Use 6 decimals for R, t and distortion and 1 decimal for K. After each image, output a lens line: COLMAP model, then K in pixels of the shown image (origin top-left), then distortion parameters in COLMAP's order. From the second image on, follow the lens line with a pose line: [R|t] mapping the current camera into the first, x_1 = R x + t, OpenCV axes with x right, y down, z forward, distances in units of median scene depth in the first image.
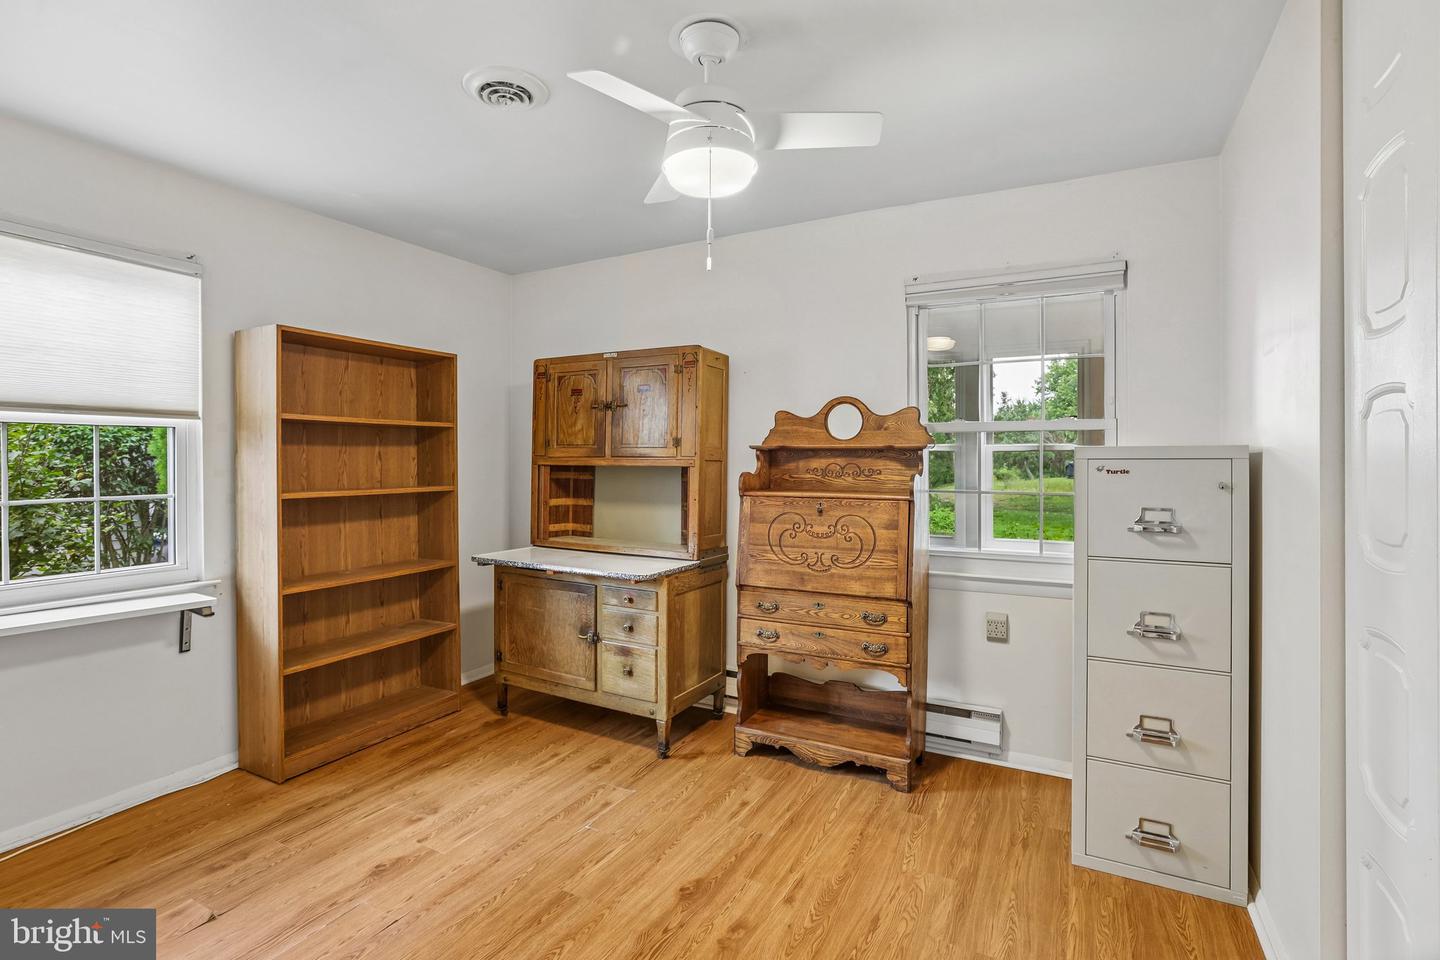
lens RADIAL K [[692.3, 0, 711.5], [0, 692.3, 459.6], [0, 0, 1]] dist [-0.025703, 0.009040]
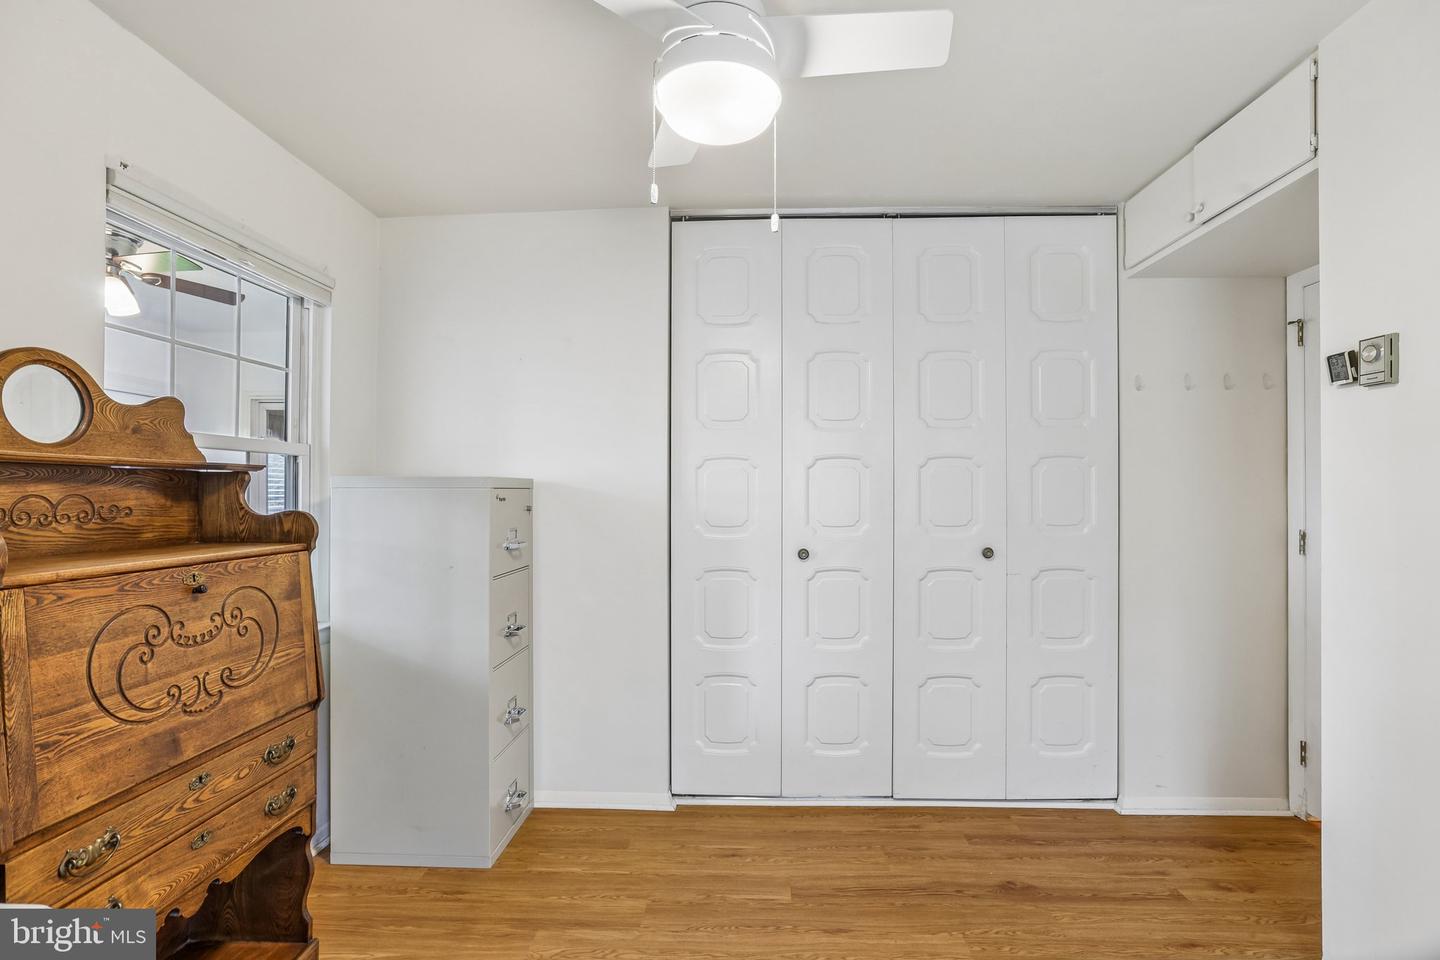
lens RADIAL K [[670.9, 0, 736.8], [0, 670.9, 481.2], [0, 0, 1]] dist [-0.033819, 0.015662]
pose [[-0.453031, 0.015341, 0.891363, -0.431218], [0.001698, 0.999865, -0.016345, 0.004359], [-0.891493, -0.005891, -0.452996, 0.847618]]
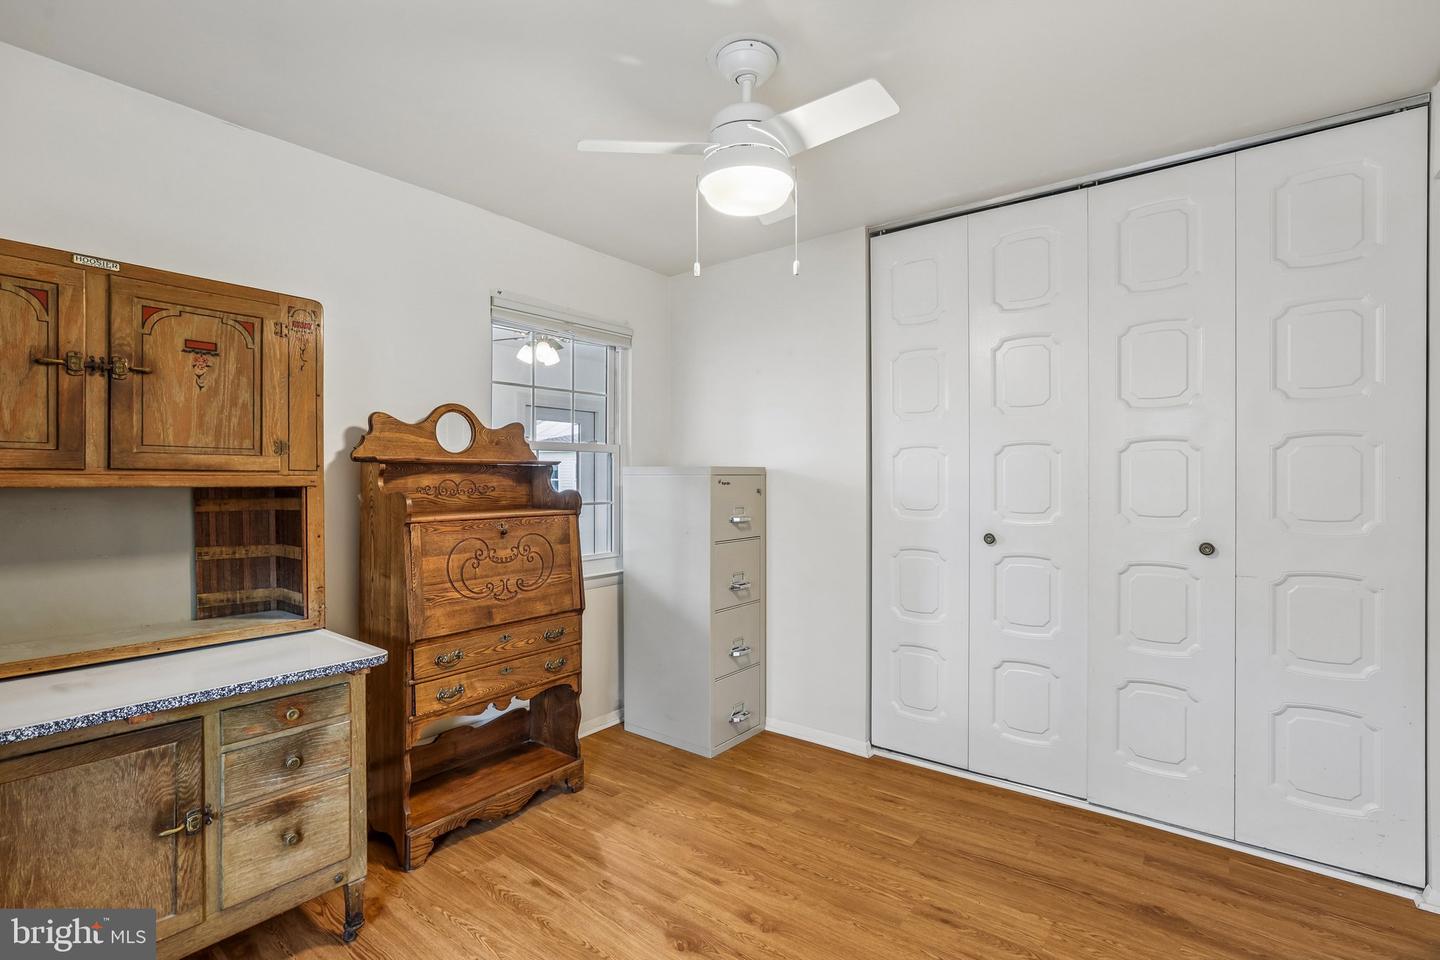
lens RADIAL K [[670.9, 0, 716.4], [0, 670.9, 472.8], [0, 0, 1]] dist [-0.033819, 0.015662]
pose [[0.155563, 0.005644, 0.987810, -0.639132], [0.000613, 0.999983, -0.005810, 0.001812], [-0.987826, 0.001509, 0.155557, 0.577449]]
